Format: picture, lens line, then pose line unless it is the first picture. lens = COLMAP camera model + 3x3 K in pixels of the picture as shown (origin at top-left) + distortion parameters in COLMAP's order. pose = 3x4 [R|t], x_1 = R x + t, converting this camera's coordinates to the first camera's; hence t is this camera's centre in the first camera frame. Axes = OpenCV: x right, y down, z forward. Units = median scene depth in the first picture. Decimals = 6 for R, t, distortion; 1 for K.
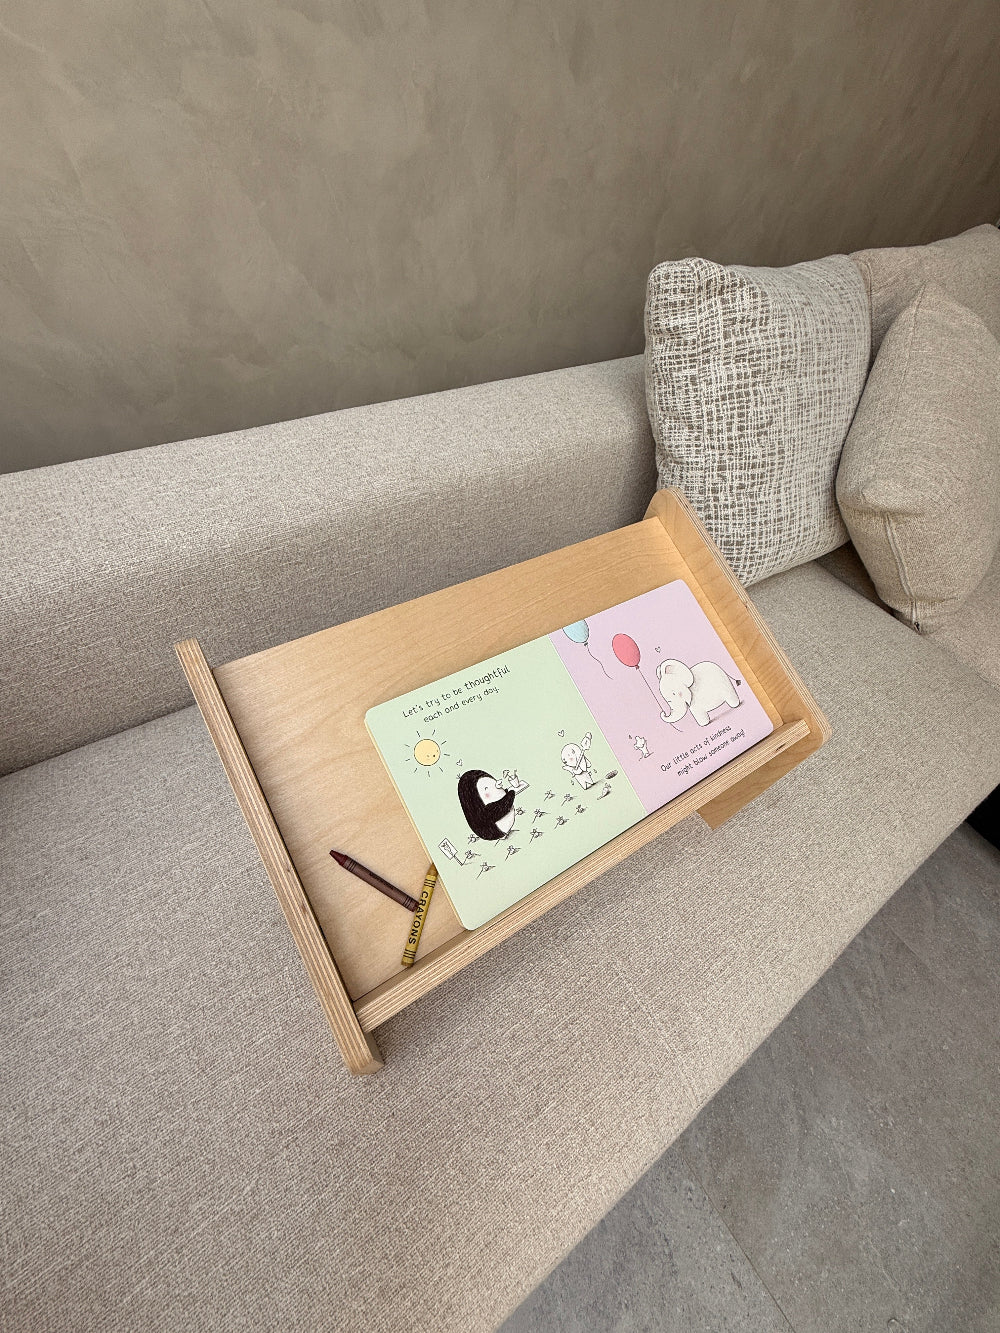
lens RADIAL K [[528.9, 0, 503.8], [0, 528.9, 673.6], [0, 0, 1]] dist [-0.001433, 0.000303]
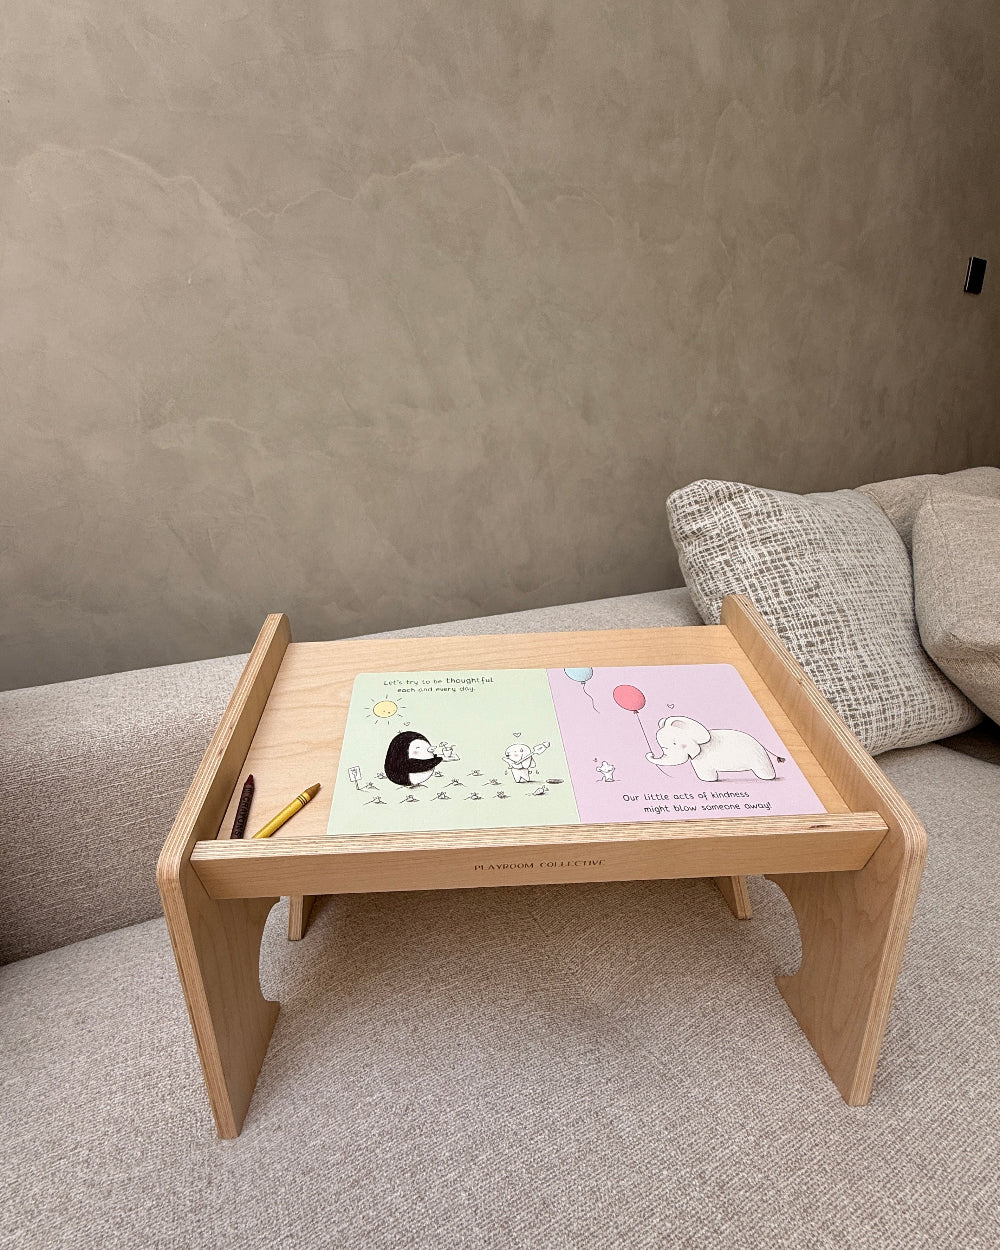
lens RADIAL K [[563.4, 0, 478.9], [0, 563.4, 635.4], [0, 0, 1]] dist [-0.000948, 0.000260]
pose [[0.981371, -0.116992, -0.152397, 0.013211], [0.008045, 0.817547, -0.575806, 0.230838], [0.191956, 0.563853, 0.803257, 0.047259]]
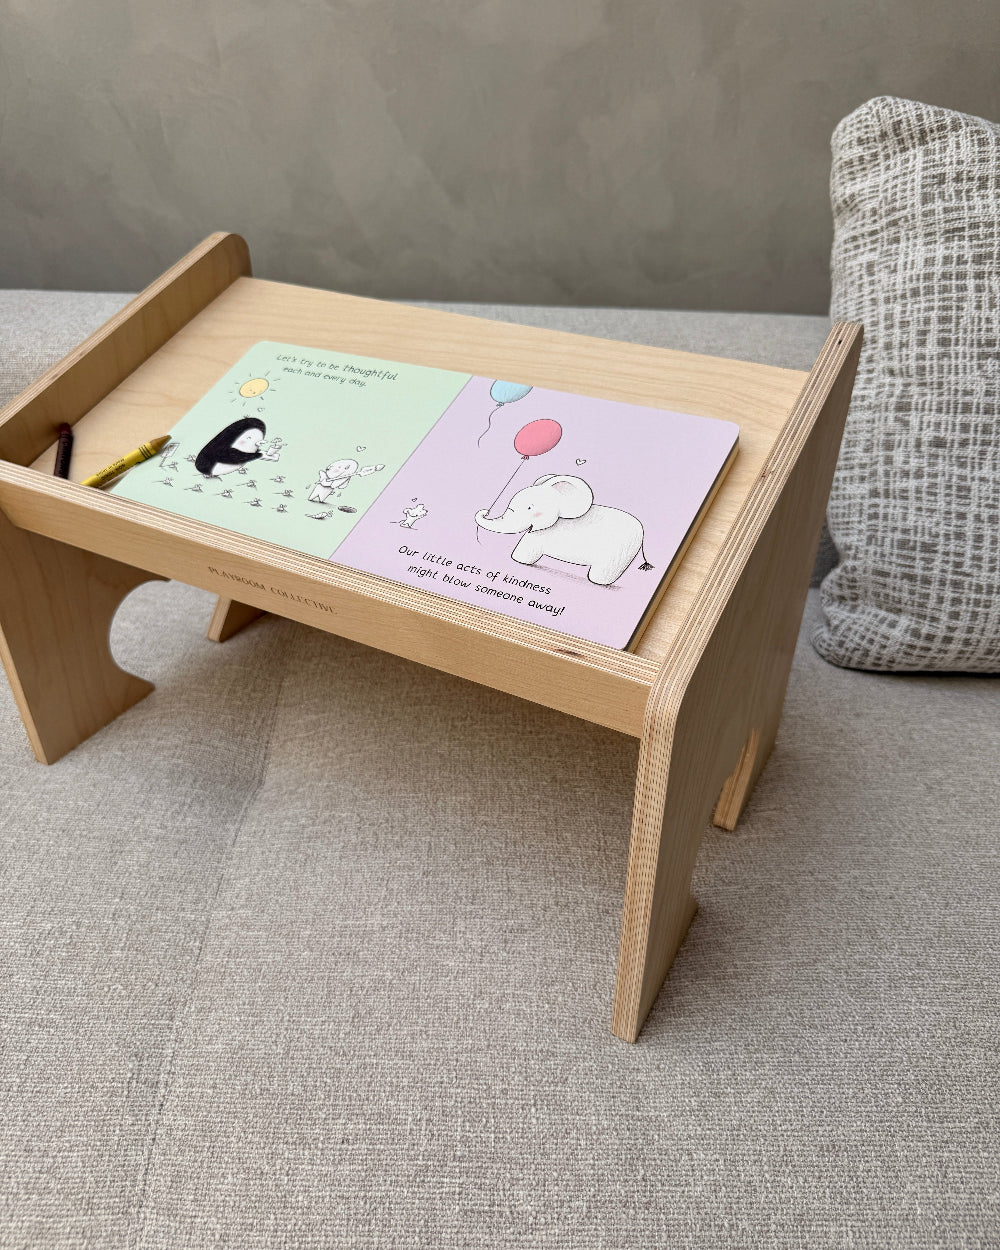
lens RADIAL K [[961.6, 0, 482.2], [0, 961.6, 645.8], [0, 0, 1]] dist [-0.006721, -0.002707]
pose [[0.828432, 0.218638, -0.515653, 0.634029], [-0.399725, 0.875693, -0.270891, 0.276977], [0.392327, 0.430534, 0.812847, 0.133388]]
